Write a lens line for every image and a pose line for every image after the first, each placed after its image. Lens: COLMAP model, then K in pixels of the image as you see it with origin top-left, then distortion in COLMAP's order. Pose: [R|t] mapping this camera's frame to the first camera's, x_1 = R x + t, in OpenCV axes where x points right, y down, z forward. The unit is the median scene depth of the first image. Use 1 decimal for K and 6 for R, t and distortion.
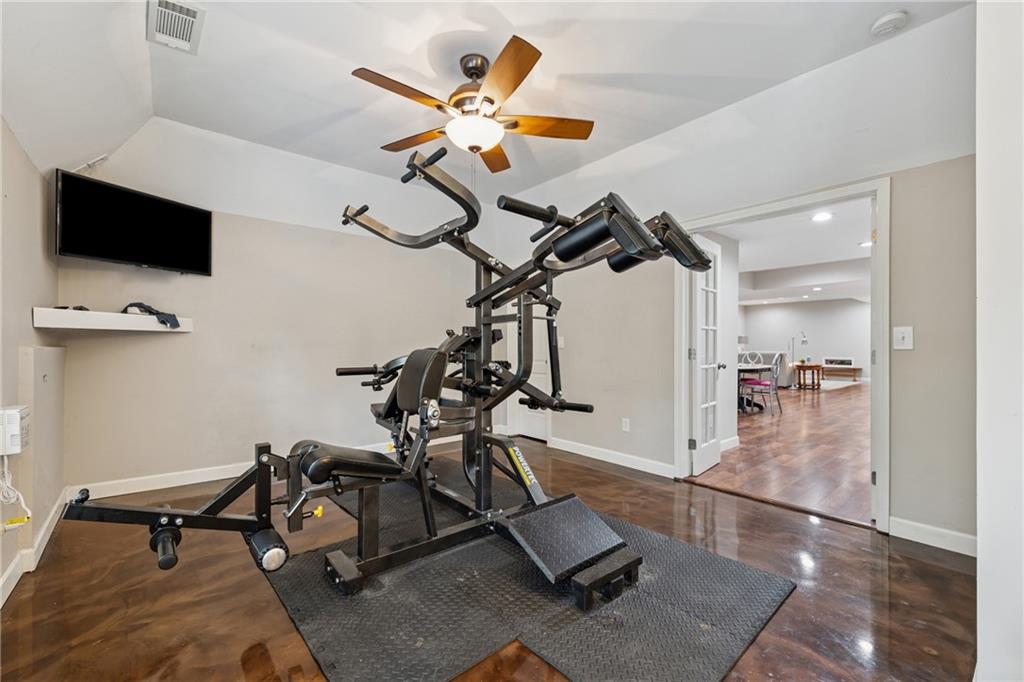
lens RADIAL K [[419.1, 0, 512.1], [0, 419.1, 346.1], [0, 0, 1]] dist [0.002502, -0.000870]
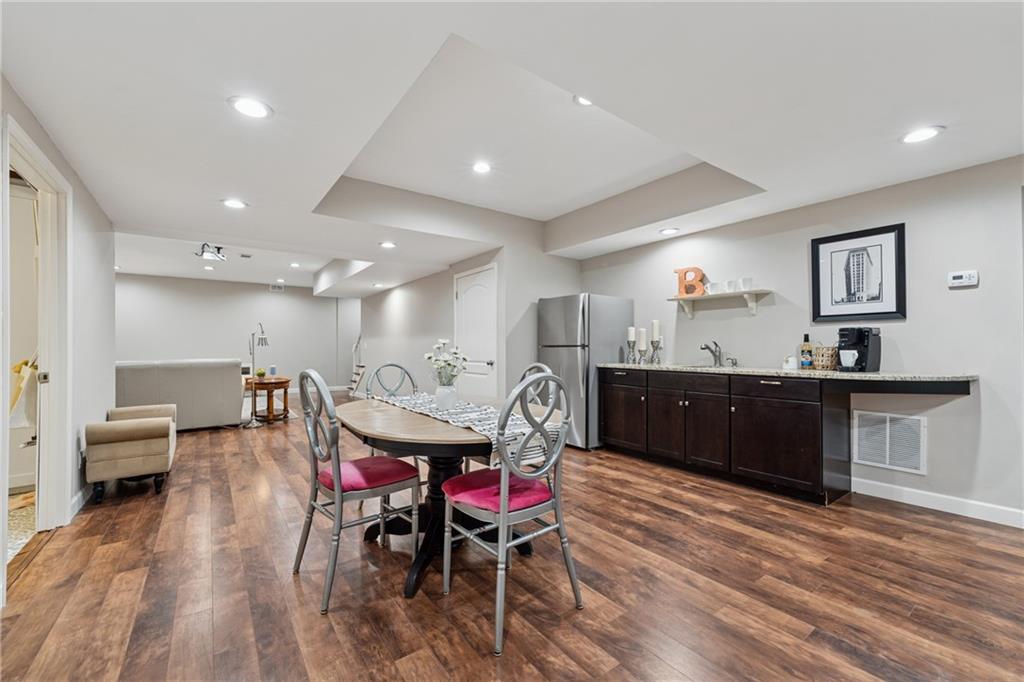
lens RADIAL K [[419.1, 0, 513.9], [0, 419.1, 341.5], [0, 0, 1]] dist [0.002502, -0.000870]
pose [[0.064239, 0.011131, 0.997872, 0.140719], [0.005529, 0.999918, -0.011510, -0.000479], [-0.997919, 0.006257, 0.064172, 0.613958]]
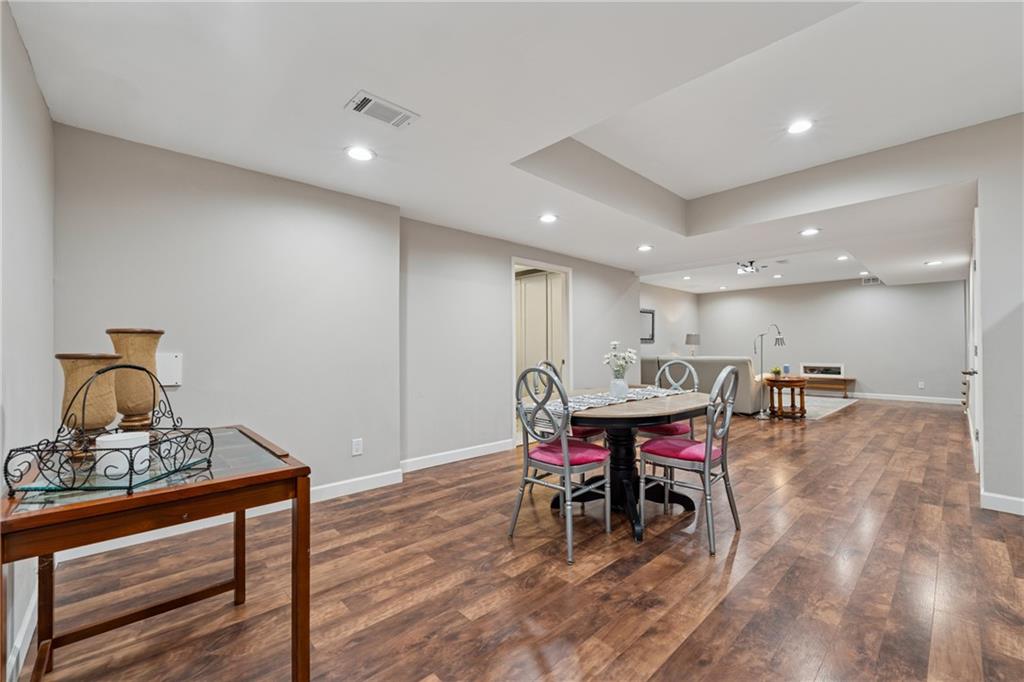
lens RADIAL K [[419.1, 0, 513.7], [0, 419.1, 342.5], [0, 0, 1]] dist [0.002502, -0.000870]
pose [[0.998090, -0.002210, 0.061731, 0.267170], [0.003161, 0.999878, -0.015315, 0.000606], [-0.061689, 0.015481, 0.997975, 0.405630]]
